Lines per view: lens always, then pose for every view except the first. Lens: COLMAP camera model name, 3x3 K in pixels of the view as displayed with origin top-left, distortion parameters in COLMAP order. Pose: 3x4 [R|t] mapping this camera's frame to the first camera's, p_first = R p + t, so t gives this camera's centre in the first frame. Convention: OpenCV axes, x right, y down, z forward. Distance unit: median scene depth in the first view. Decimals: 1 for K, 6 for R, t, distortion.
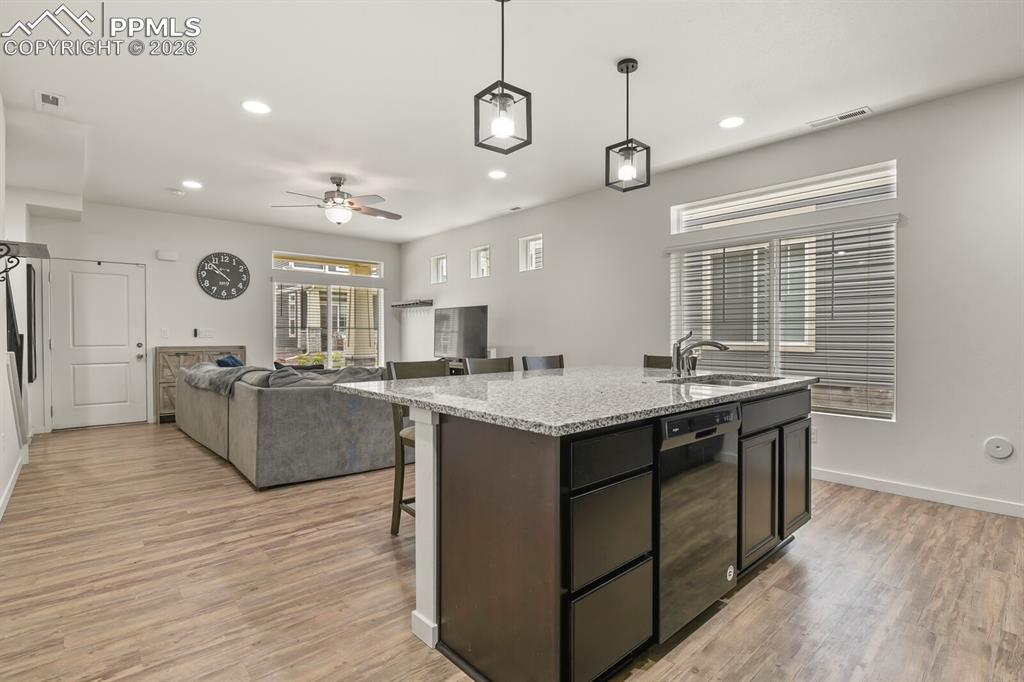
lens RADIAL K [[495.3, 0, 521.8], [0, 495.3, 340.8], [0, 0, 1]] dist [-0.006486, -0.005217]
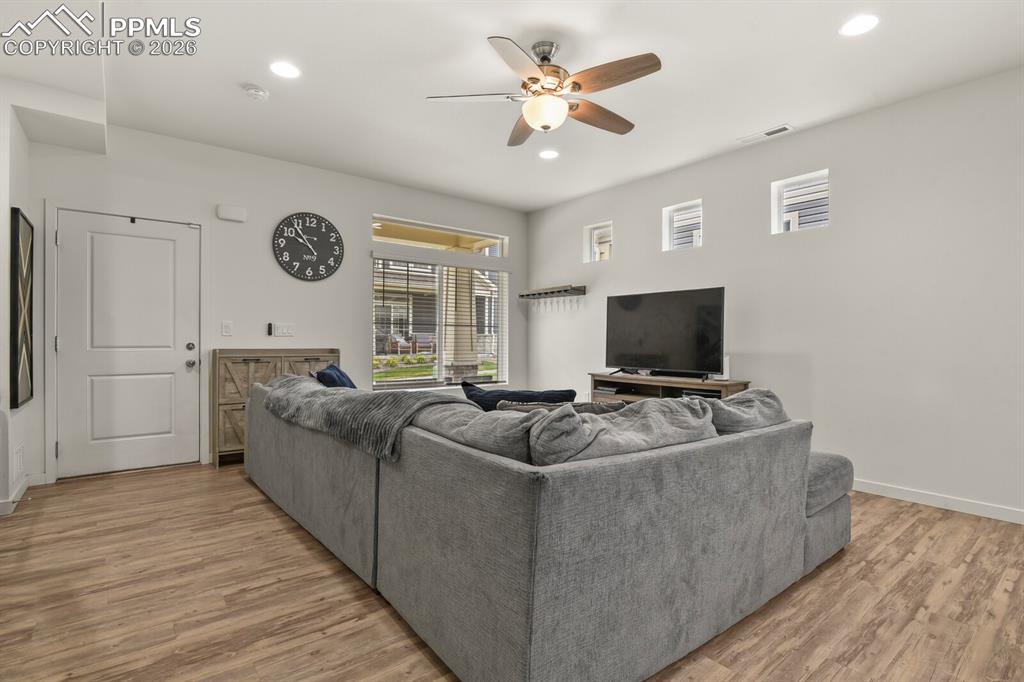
lens RADIAL K [[495.3, 0, 521.2], [0, 495.3, 338.7], [0, 0, 1]] dist [-0.006486, -0.005217]
pose [[0.998262, 0.005051, -0.058718, -0.301351], [-0.005861, 0.999890, -0.013639, 0.004514], [0.058643, 0.013959, 0.998181, 0.373780]]
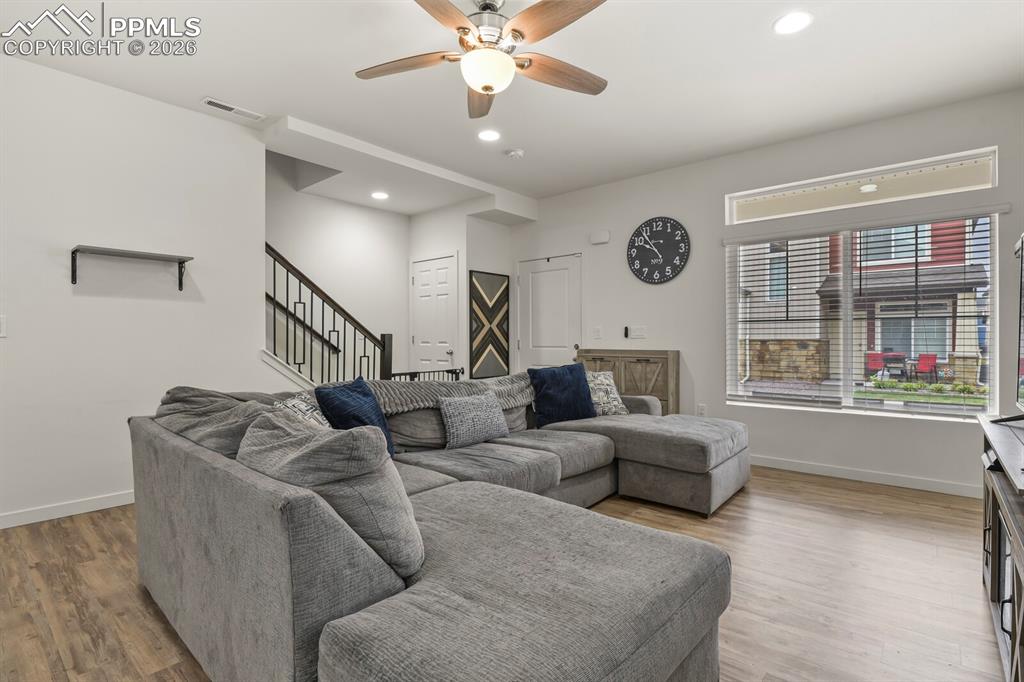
lens RADIAL K [[495.3, 0, 514.1], [0, 495.3, 341.9], [0, 0, 1]] dist [-0.006486, -0.005217]
pose [[0.117410, 0.005842, -0.993066, 0.080340], [-0.009920, 0.999940, 0.004710, -0.003104], [0.993034, 0.009299, 0.117461, 0.804186]]
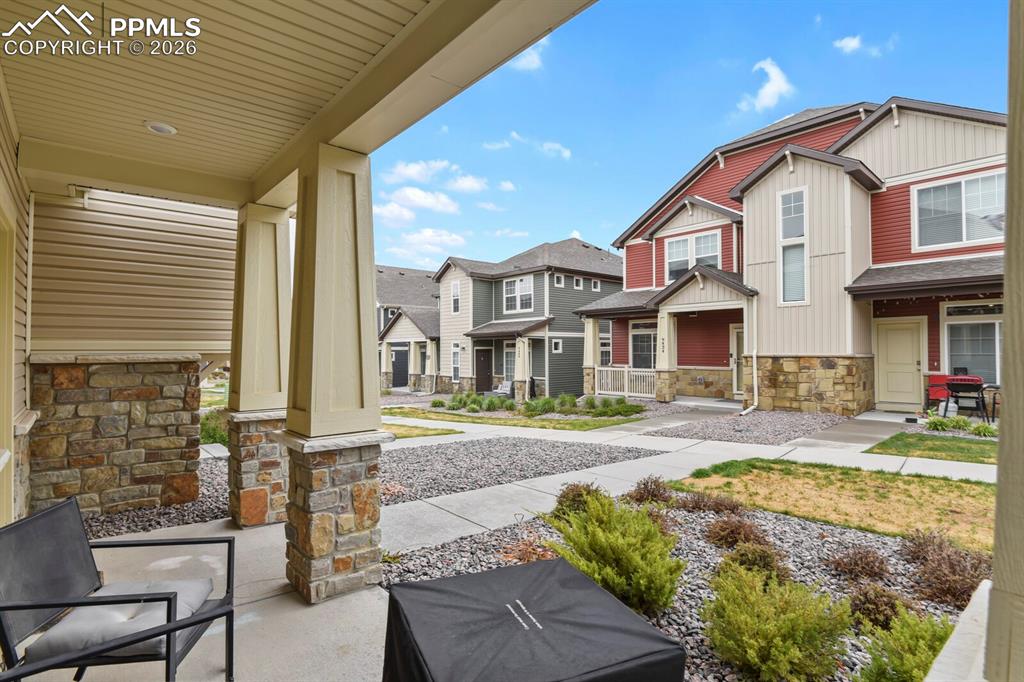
lens RADIAL K [[495.3, 0, 515.7], [0, 495.3, 340.2], [0, 0, 1]] dist [-0.006486, -0.005217]
pose [[-0.024158, -0.023053, -0.999442, -0.441422], [-0.007915, 0.999707, -0.022868, -0.025953], [0.999677, 0.007359, -0.024334, 1.502372]]
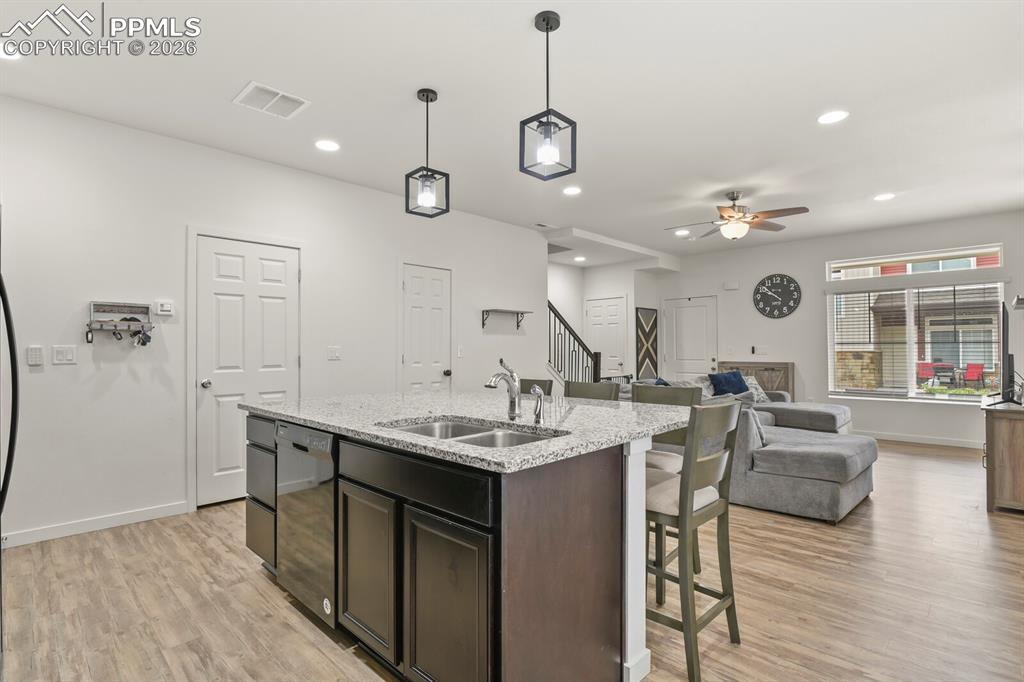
lens RADIAL K [[495.3, 0, 515.5], [0, 495.3, 341.7], [0, 0, 1]] dist [-0.006486, -0.005217]
pose [[0.057112, -0.014962, -0.998256, 0.469890], [-0.006611, 0.999860, -0.015364, -0.015493], [0.998346, 0.007476, 0.057006, 0.429898]]
